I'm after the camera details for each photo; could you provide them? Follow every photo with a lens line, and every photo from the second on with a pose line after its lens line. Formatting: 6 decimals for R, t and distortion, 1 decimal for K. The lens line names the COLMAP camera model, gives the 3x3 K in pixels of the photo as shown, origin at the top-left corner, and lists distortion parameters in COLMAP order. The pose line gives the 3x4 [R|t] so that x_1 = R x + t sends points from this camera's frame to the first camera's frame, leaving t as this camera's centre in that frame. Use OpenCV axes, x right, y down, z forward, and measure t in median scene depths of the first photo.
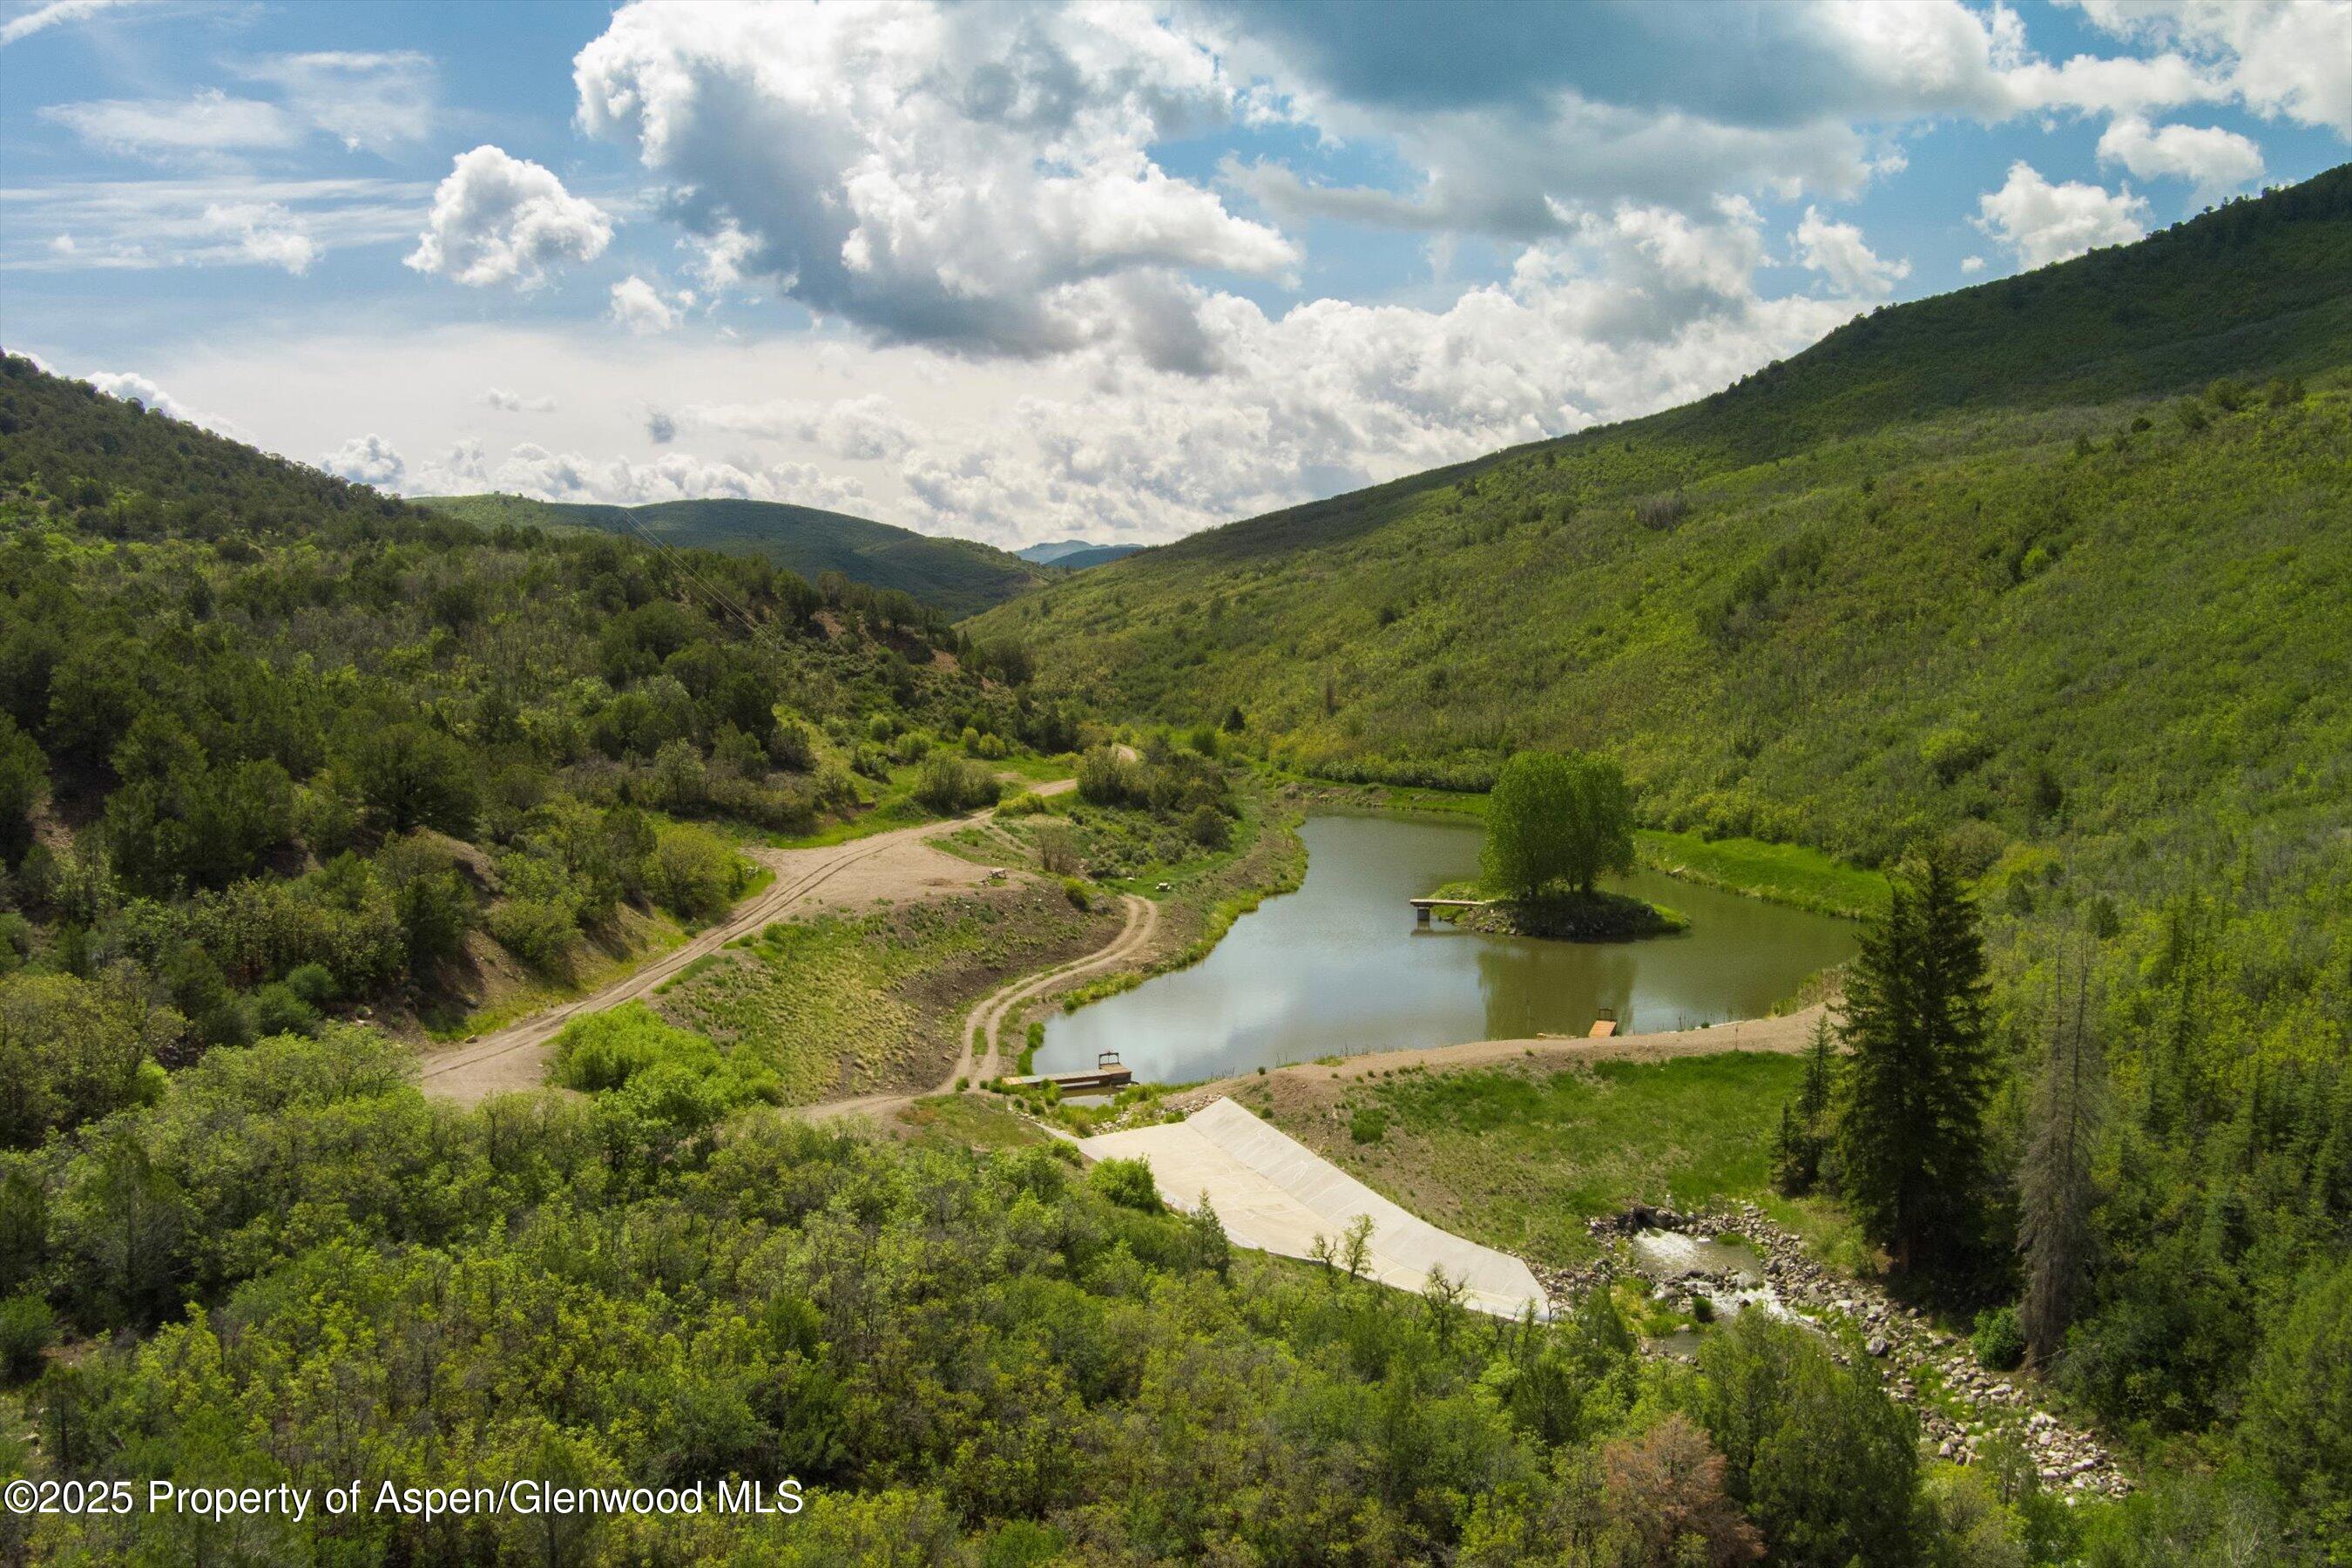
lens RADIAL K [[2005.1, 0, 1176.0], [0, 2005.1, 784.0], [0, 0, 1]] dist [-0.076685, -0.006690]
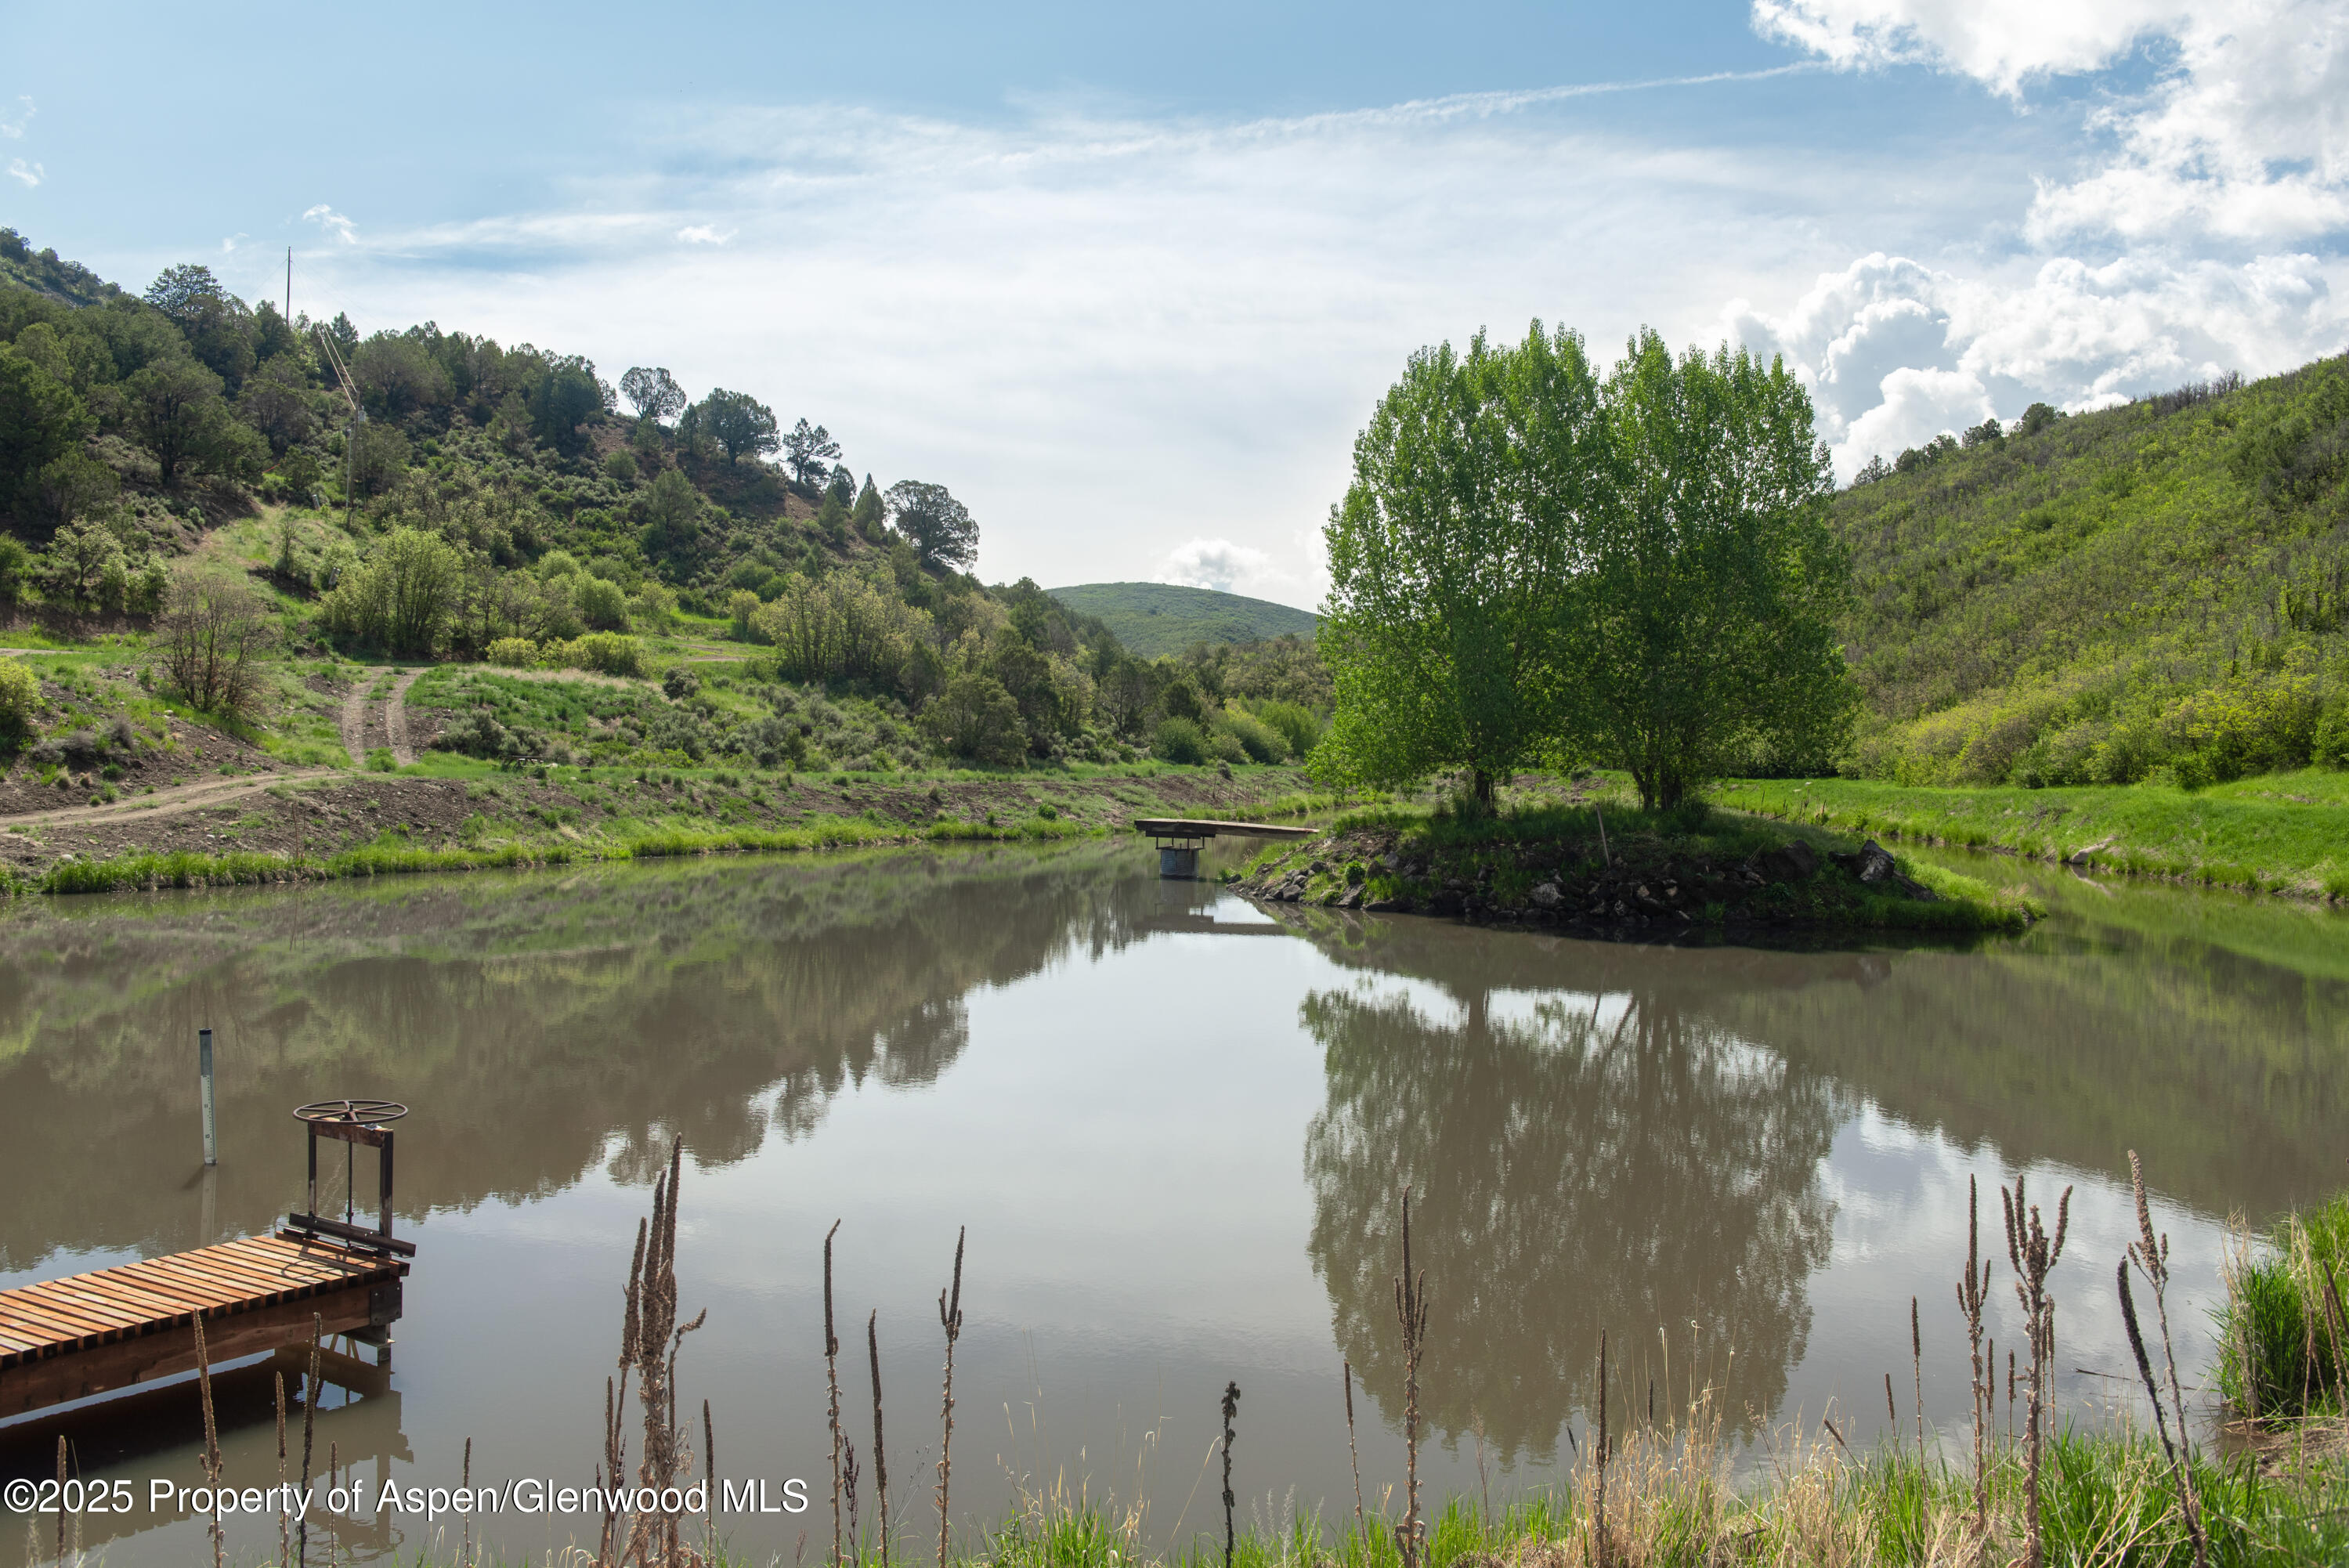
lens RADIAL K [[2098.1, 0, 1174.5], [0, 2098.1, 784.0], [0, 0, 1]] dist [-0.021228, -0.011023]
pose [[0.970121, 0.037035, -0.239779, 0.146206], [-0.053022, 0.996755, -0.060568, 0.052477], [0.236757, 0.071472, 0.968936, 0.477387]]
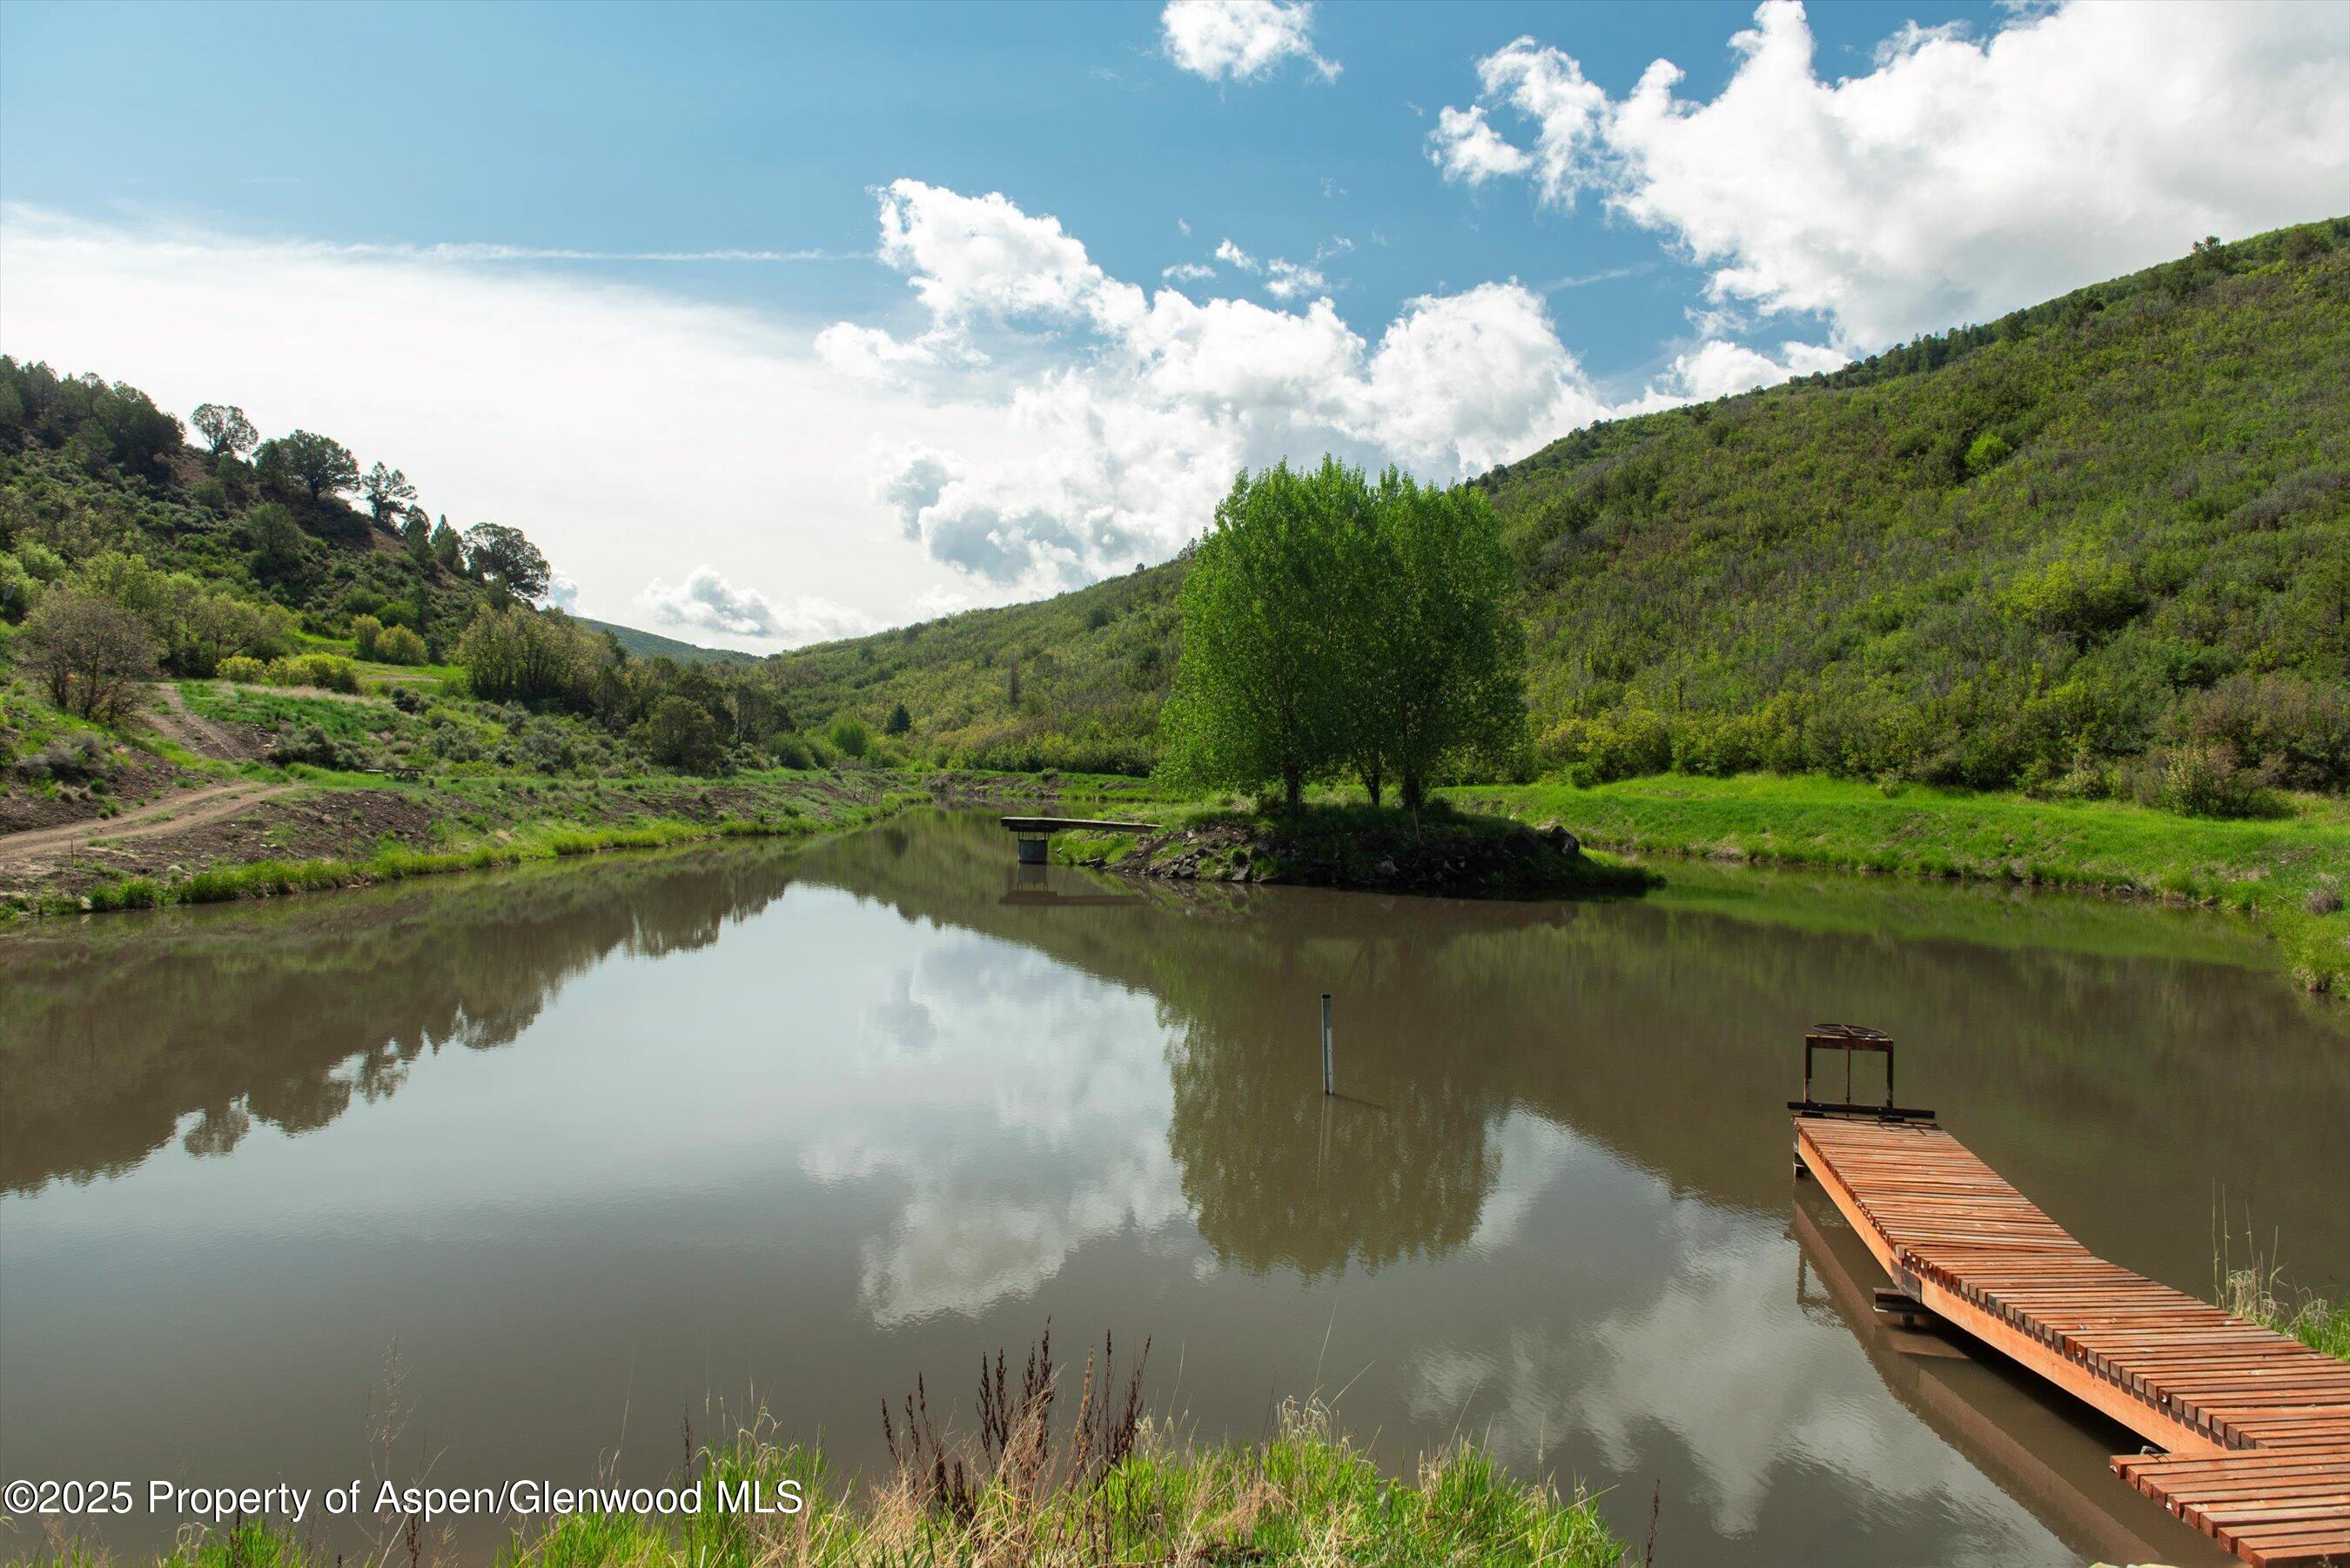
lens RADIAL K [[1661.5, 0, 1203.2], [0, 1661.5, 774.7], [0, 0, 1]] dist [0.011965, -0.001323]
pose [[0.989133, 0.033210, 0.143222, 0.077573], [-0.022133, 0.996688, -0.078252, 0.054370], [-0.145346, 0.074232, 0.986592, 0.462672]]
